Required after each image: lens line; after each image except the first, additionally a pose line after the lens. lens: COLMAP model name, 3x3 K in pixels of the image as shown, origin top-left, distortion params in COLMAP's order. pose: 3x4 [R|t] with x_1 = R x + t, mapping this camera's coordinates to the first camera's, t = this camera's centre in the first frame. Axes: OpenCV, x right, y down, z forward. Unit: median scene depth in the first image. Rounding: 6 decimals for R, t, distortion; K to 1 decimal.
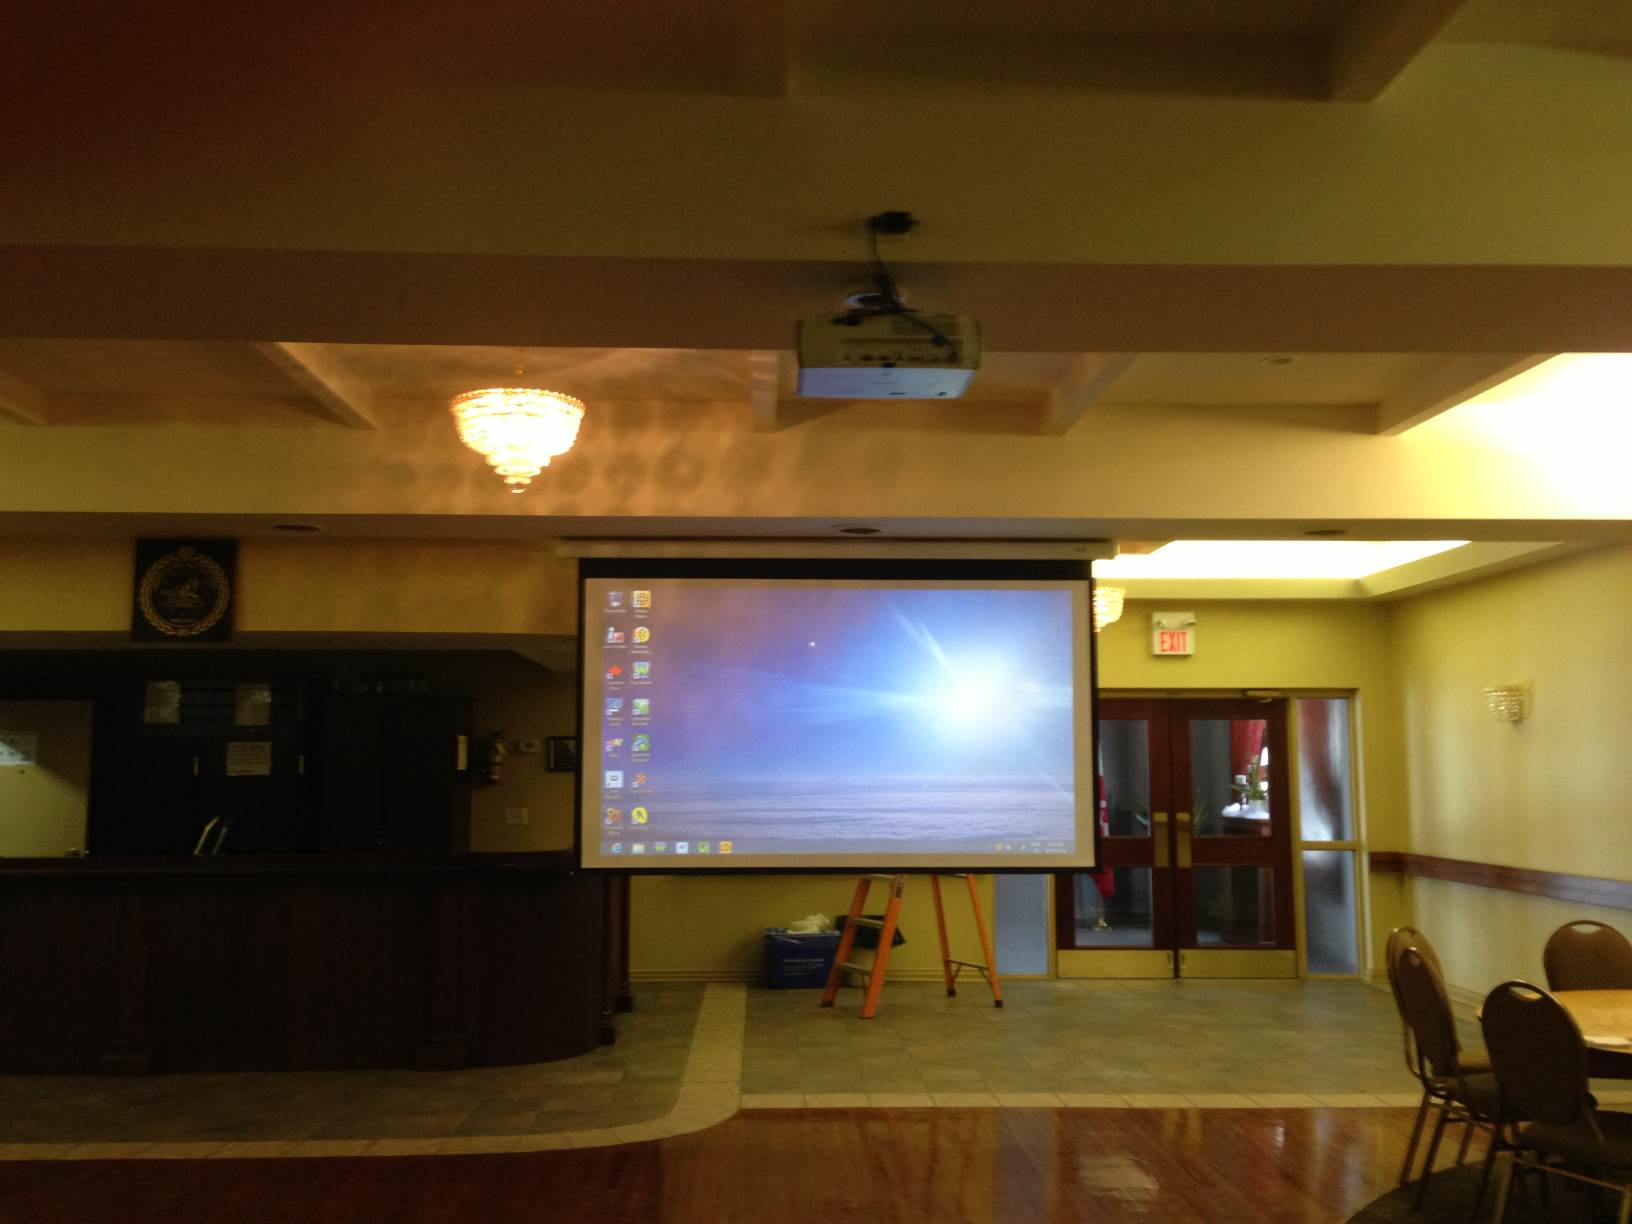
lens RADIAL K [[1573.4, 0, 821.1], [0, 1573.4, 596.7], [0, 0, 1]] dist [0.067127, -0.011783]
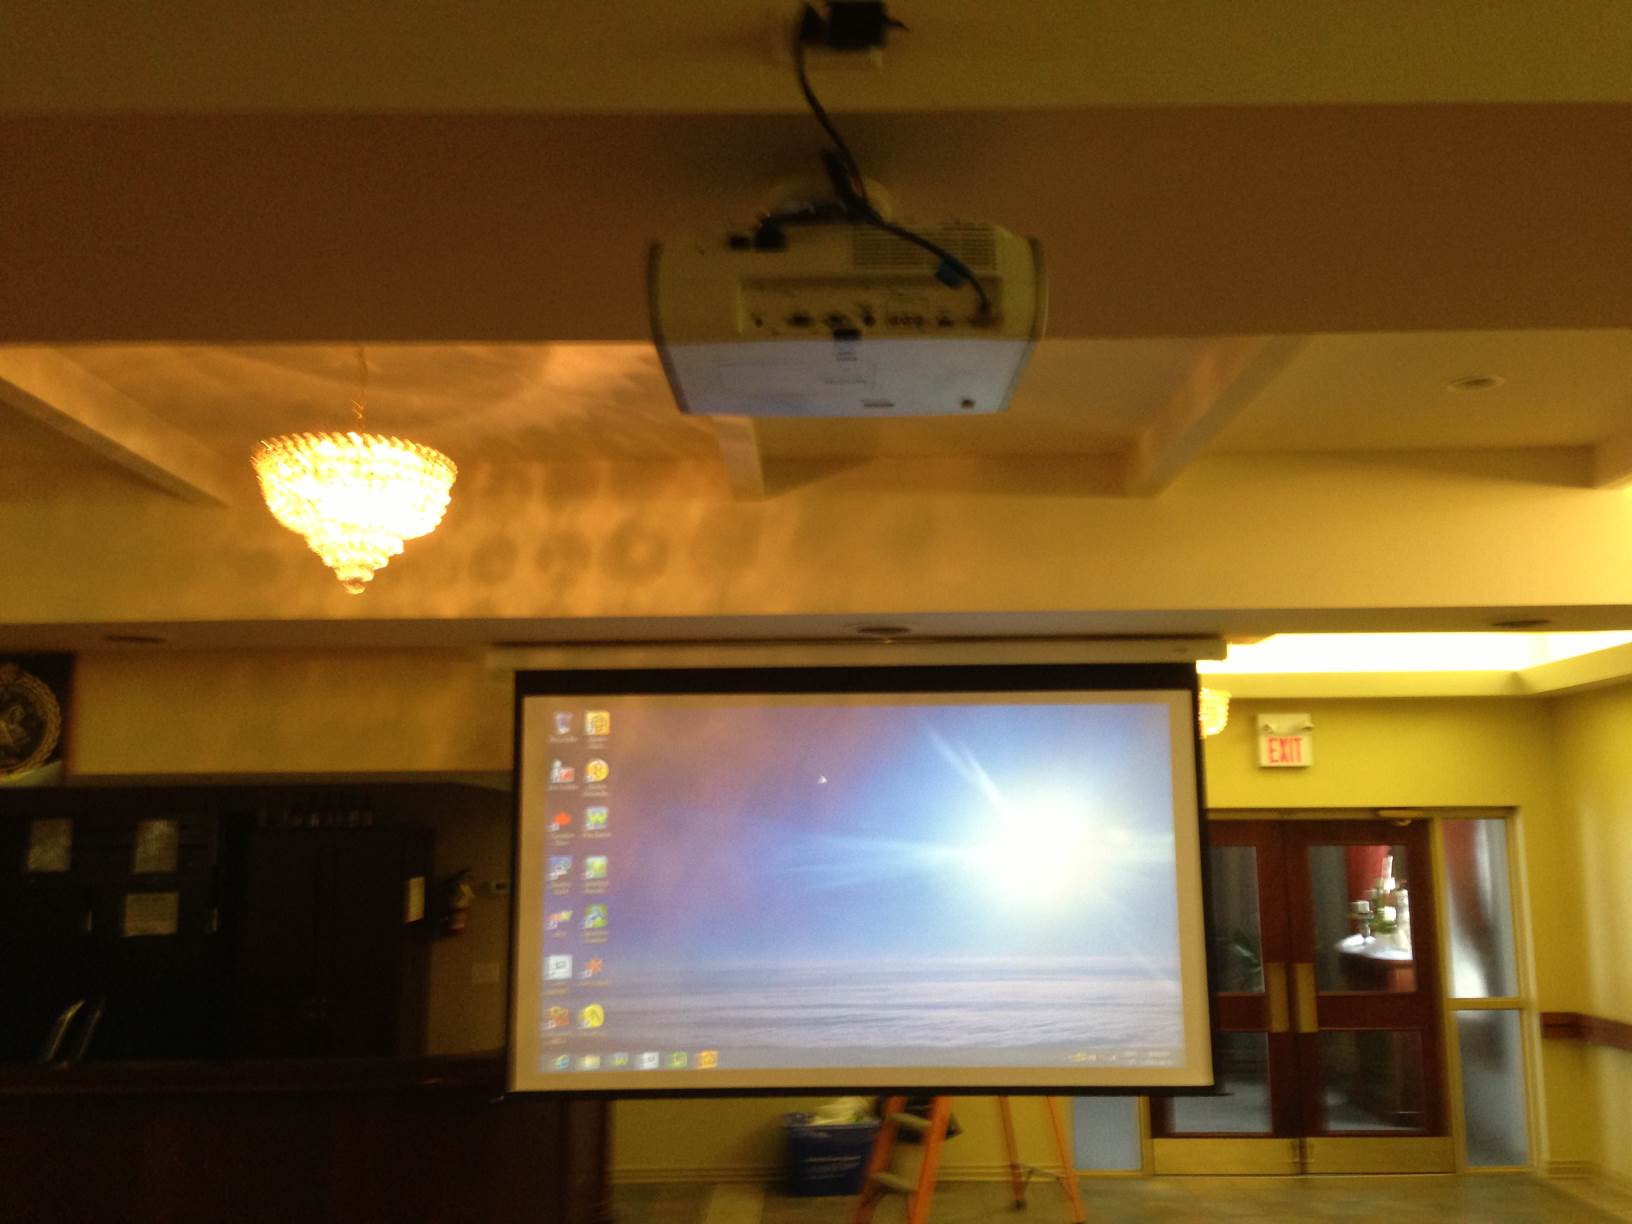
lens RADIAL K [[1572.3, 0, 816.0], [0, 1572.3, 612.0], [0, 0, 1]] dist [0.052904, -0.001876]
pose [[0.998981, -0.015467, -0.042402, 0.024227], [0.013845, 0.999171, -0.038283, -0.021486], [0.042959, 0.037657, 0.998367, 0.247133]]
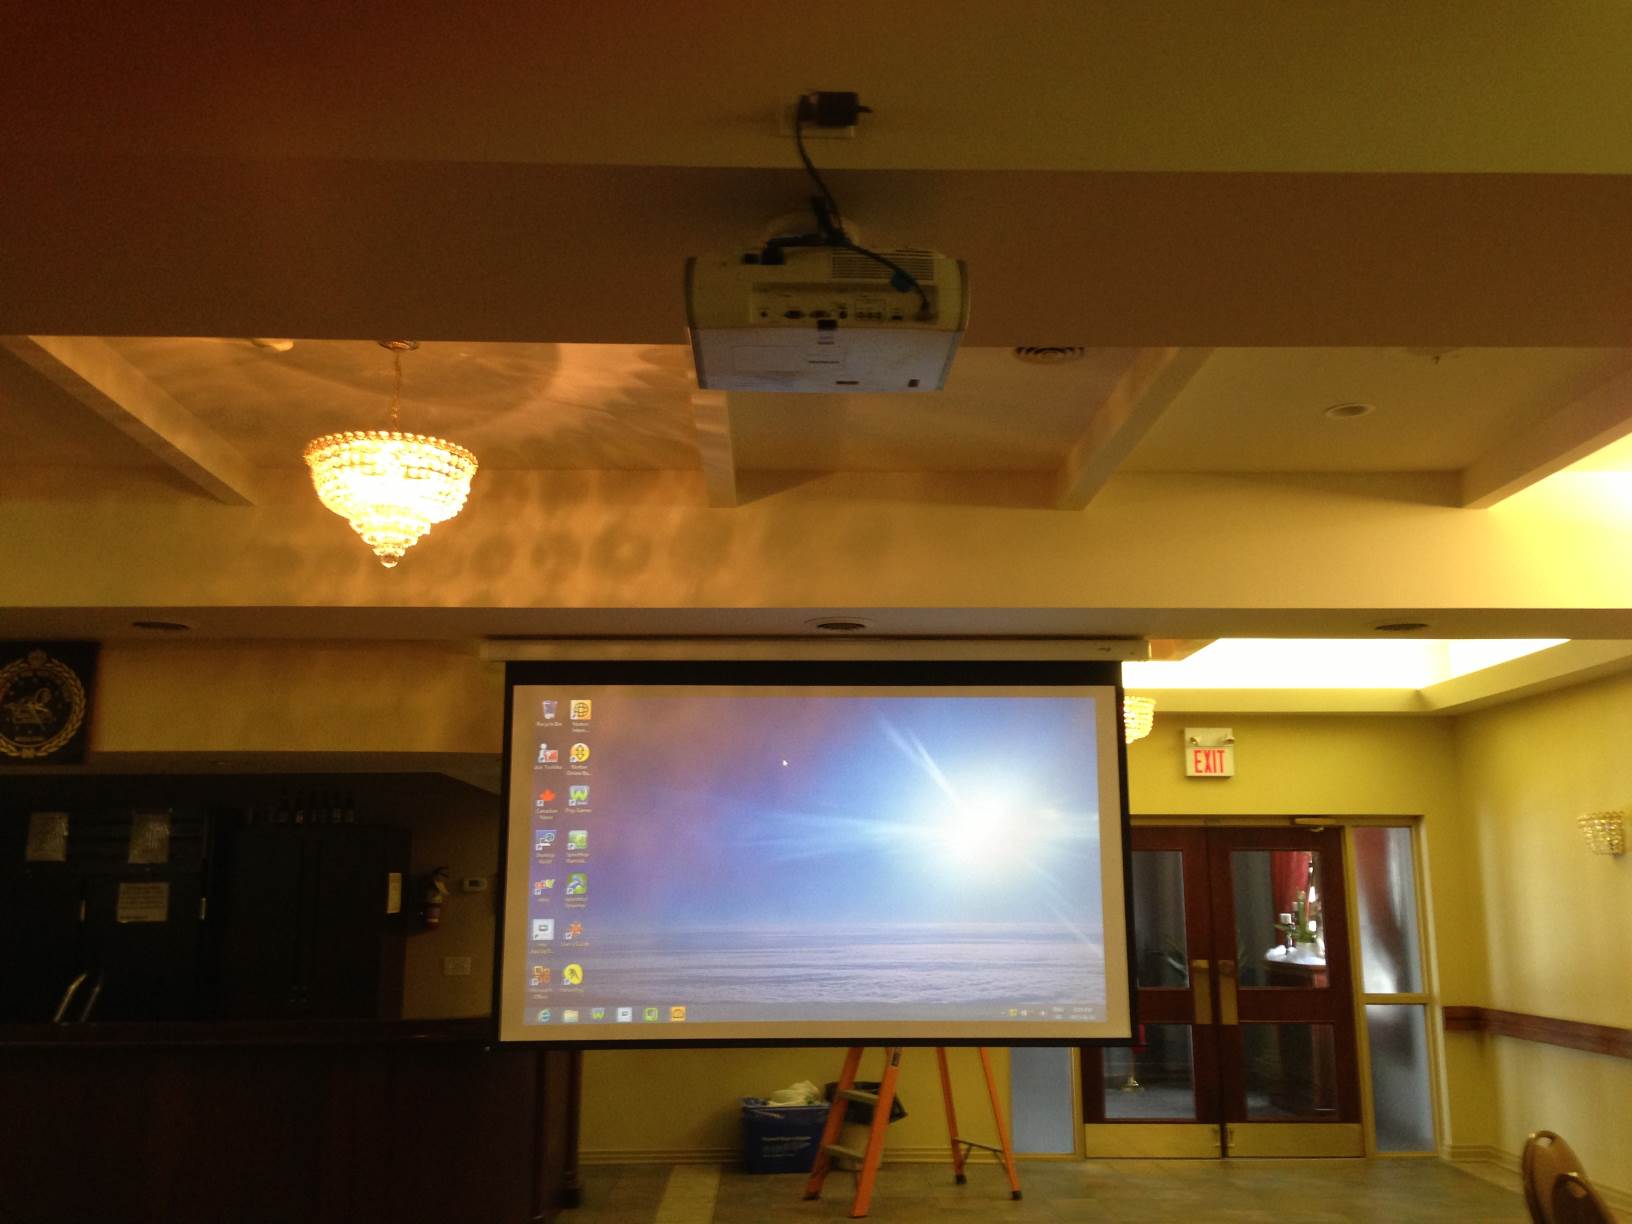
lens RADIAL K [[1573.4, 0, 821.1], [0, 1573.4, 596.7], [0, 0, 1]] dist [0.067127, -0.011783]
pose [[0.999956, -0.004496, -0.008256, 0.020908], [0.003828, 0.996849, -0.079228, 0.008524], [0.008586, 0.079193, 0.996822, 0.162629]]
